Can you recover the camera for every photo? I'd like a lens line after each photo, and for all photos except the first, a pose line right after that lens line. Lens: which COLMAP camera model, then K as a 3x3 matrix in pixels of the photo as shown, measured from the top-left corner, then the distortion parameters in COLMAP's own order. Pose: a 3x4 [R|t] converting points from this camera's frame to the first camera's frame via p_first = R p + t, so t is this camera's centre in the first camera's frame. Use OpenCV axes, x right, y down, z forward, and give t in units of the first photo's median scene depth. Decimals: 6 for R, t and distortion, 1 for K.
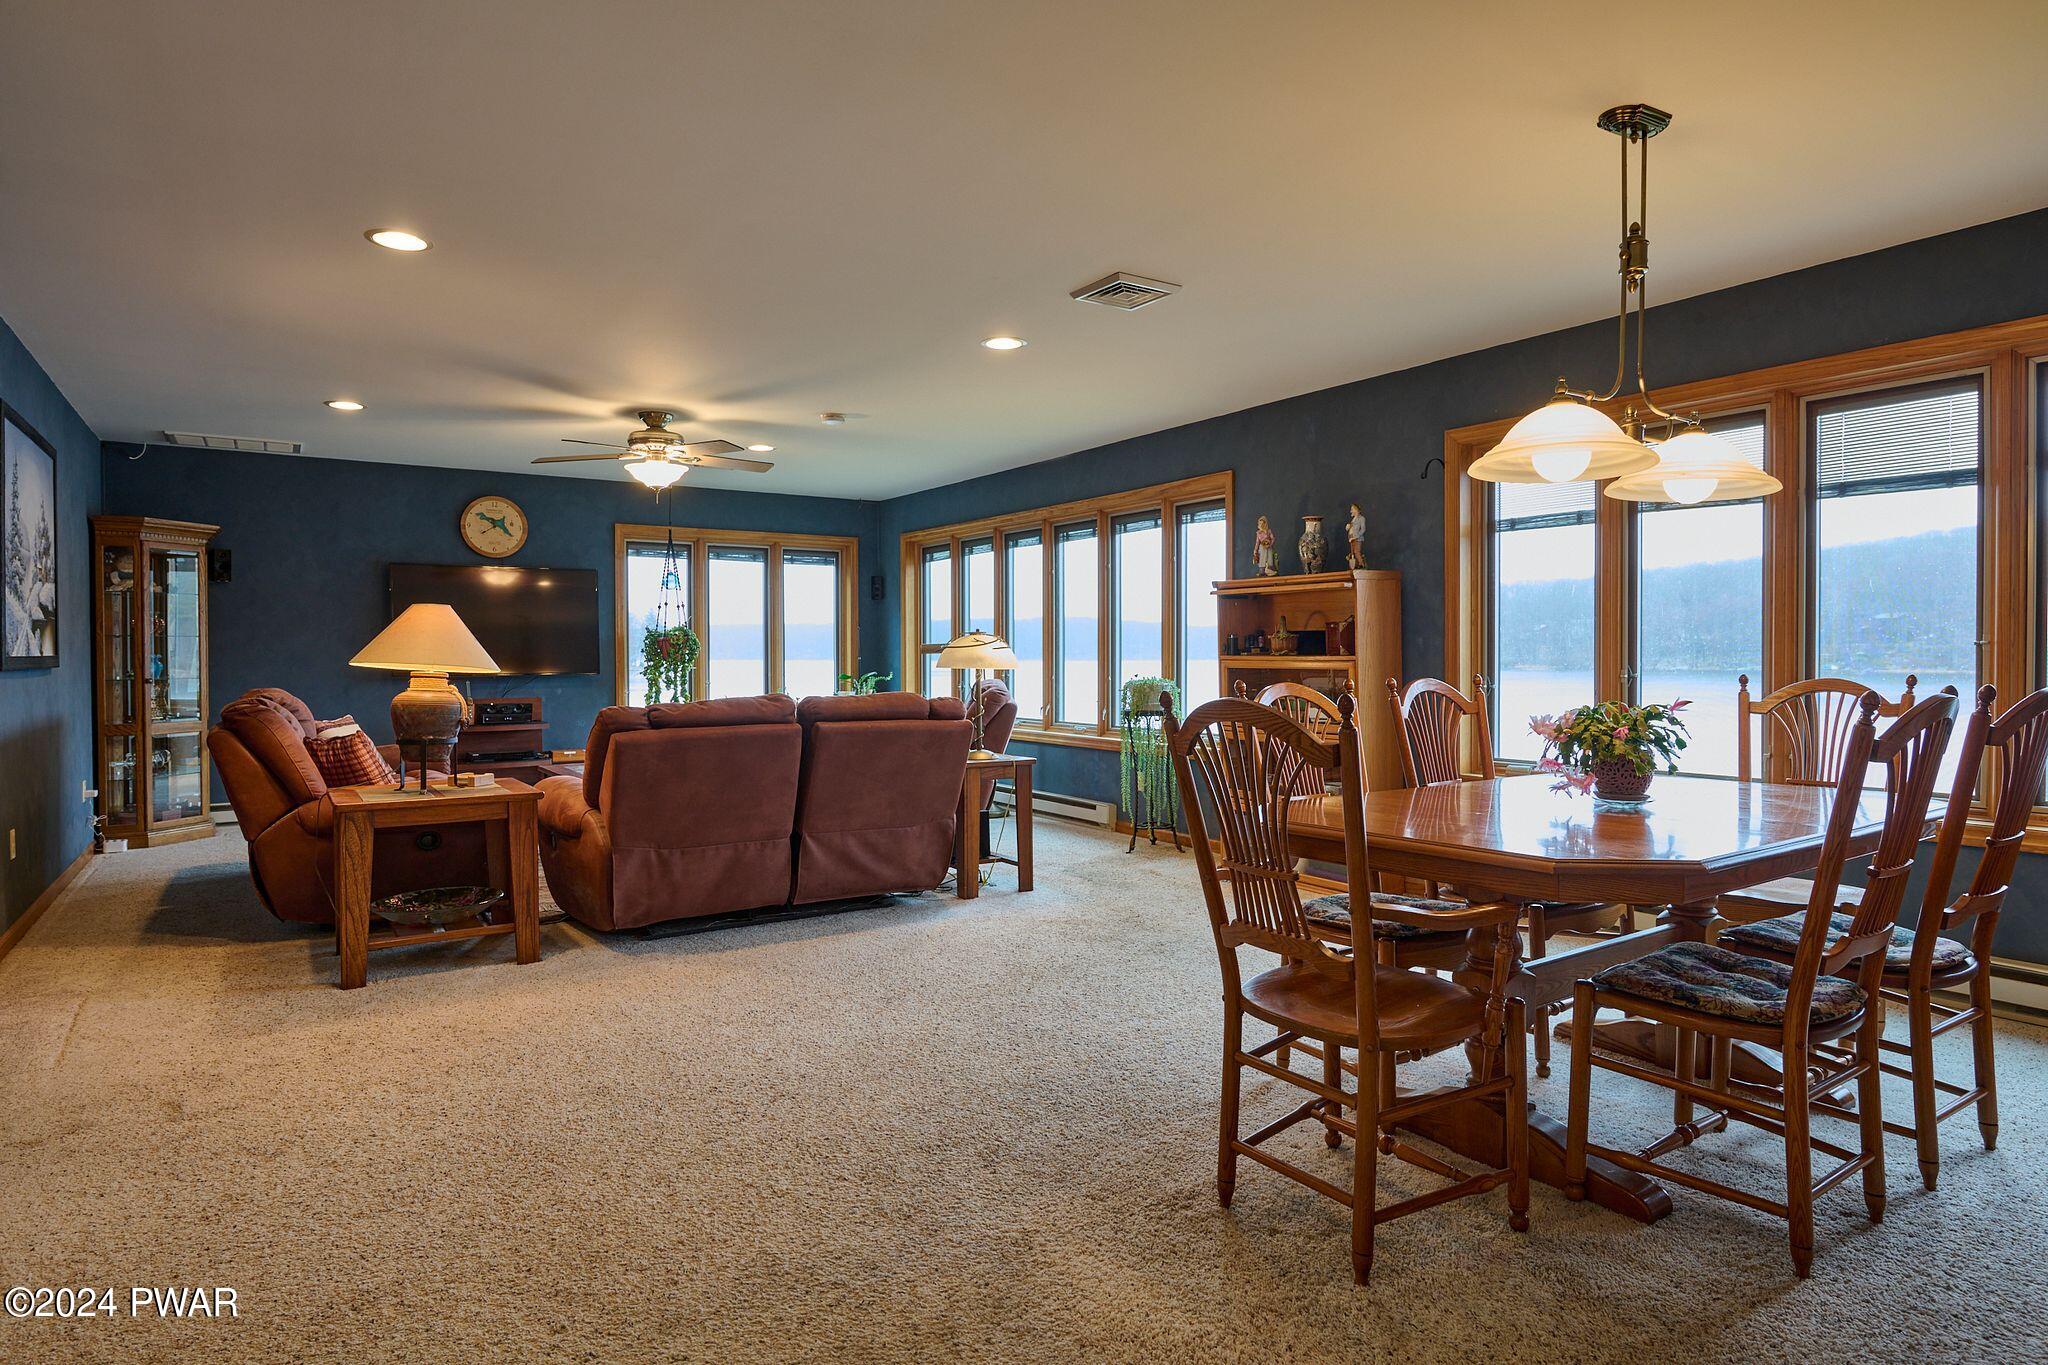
lens RADIAL K [[1185.9, 0, 1025.5], [0, 1185.9, 674.6], [0, 0, 1]] dist [-0.005062, -0.003716]
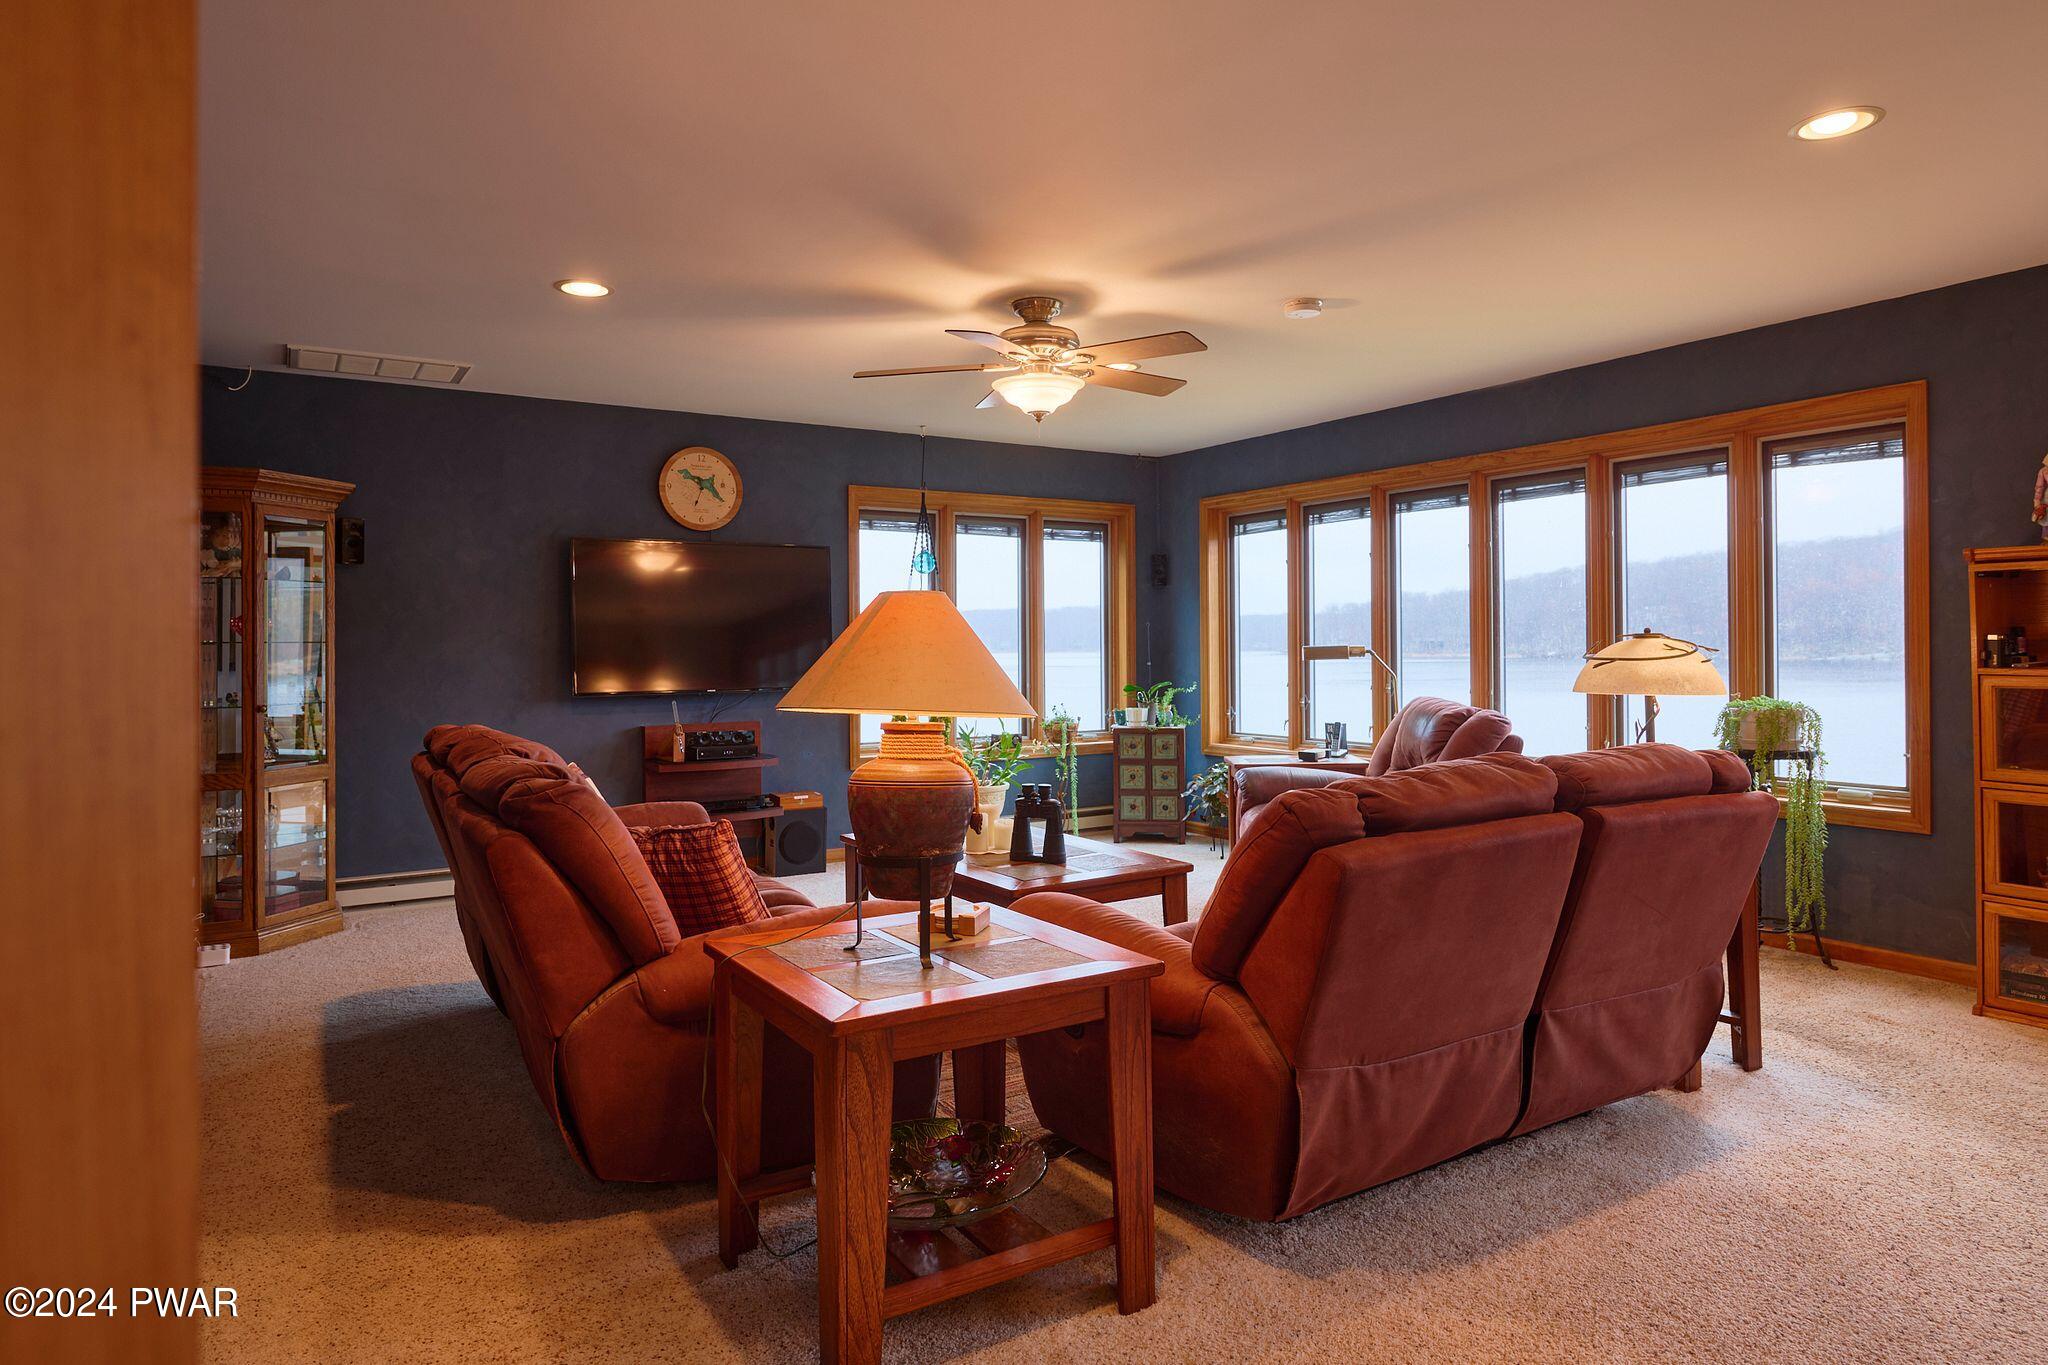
lens RADIAL K [[1258.7, 0, 1025.5], [0, 1258.7, 637.8], [0, 0, 1]] dist [-0.007700, 0.003761]
pose [[0.999536, -0.004651, -0.030095, -0.267611], [0.003909, 0.999688, -0.024676, -0.015027], [0.030200, 0.024547, 0.999242, 0.275252]]
